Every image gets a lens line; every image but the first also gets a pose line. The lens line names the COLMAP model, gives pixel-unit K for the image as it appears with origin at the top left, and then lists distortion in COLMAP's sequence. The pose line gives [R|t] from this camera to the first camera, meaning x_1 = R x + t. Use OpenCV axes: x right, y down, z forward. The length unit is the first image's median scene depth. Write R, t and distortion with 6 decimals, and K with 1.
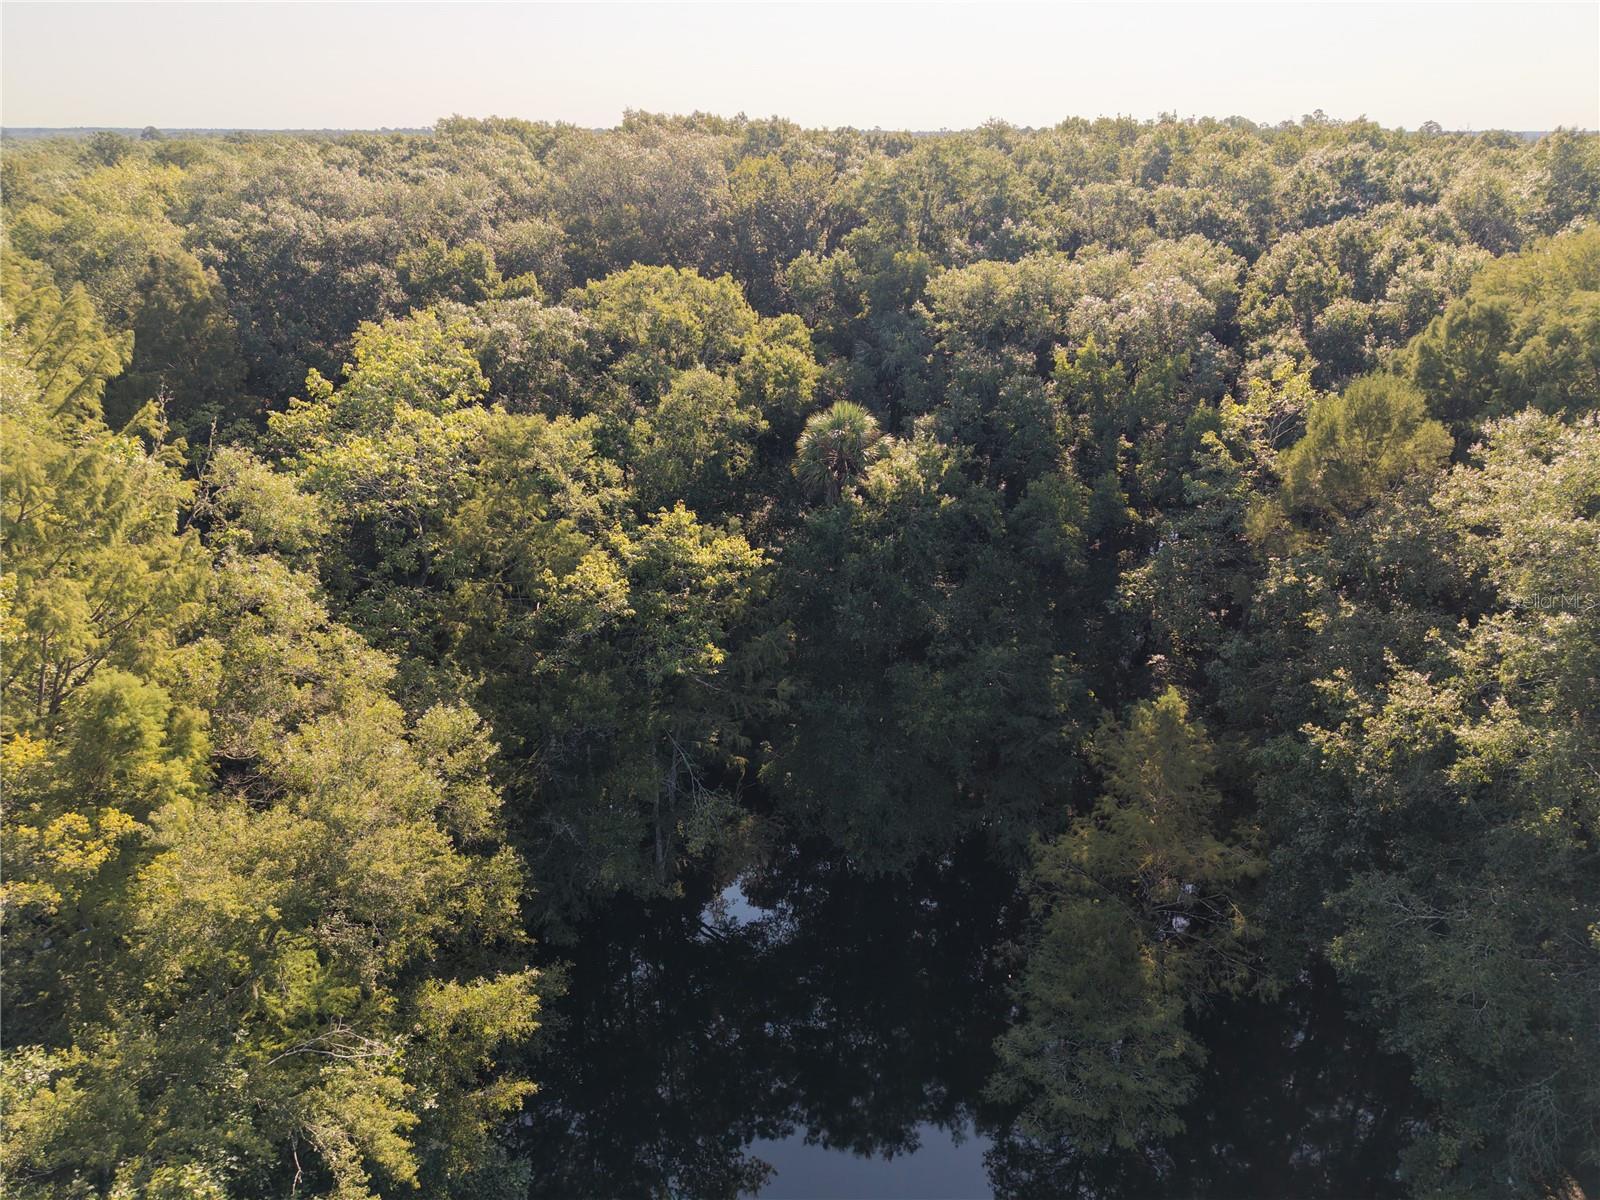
lens RADIAL K [[1071.0, 0, 803.9], [0, 1071.0, 593.0], [0, 0, 1]] dist [0.020587, -0.015936]
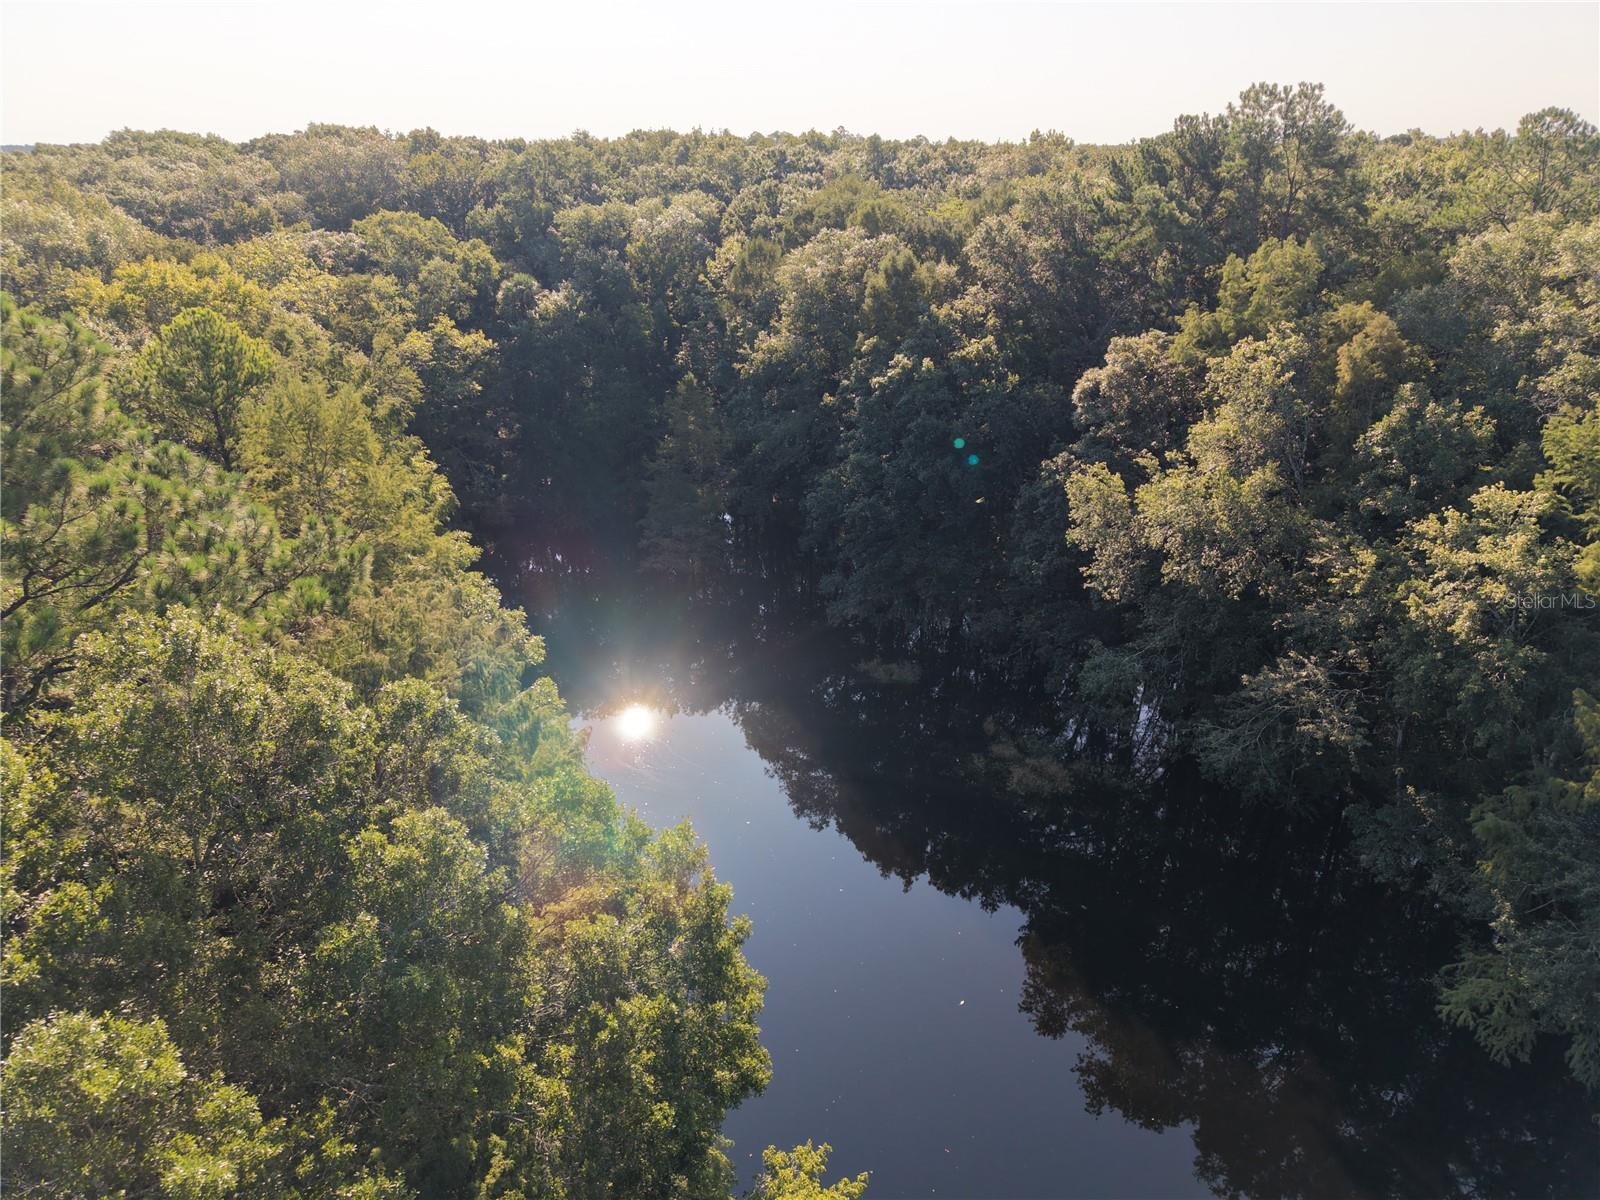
lens RADIAL K [[1071.0, 0, 803.9], [0, 1071.0, 593.0], [0, 0, 1]] dist [0.020587, -0.015936]
pose [[0.941076, -0.135529, 0.309851, -0.128466], [0.139592, 0.990167, 0.009134, 0.360729], [-0.308042, 0.034657, 0.950741, -0.787550]]
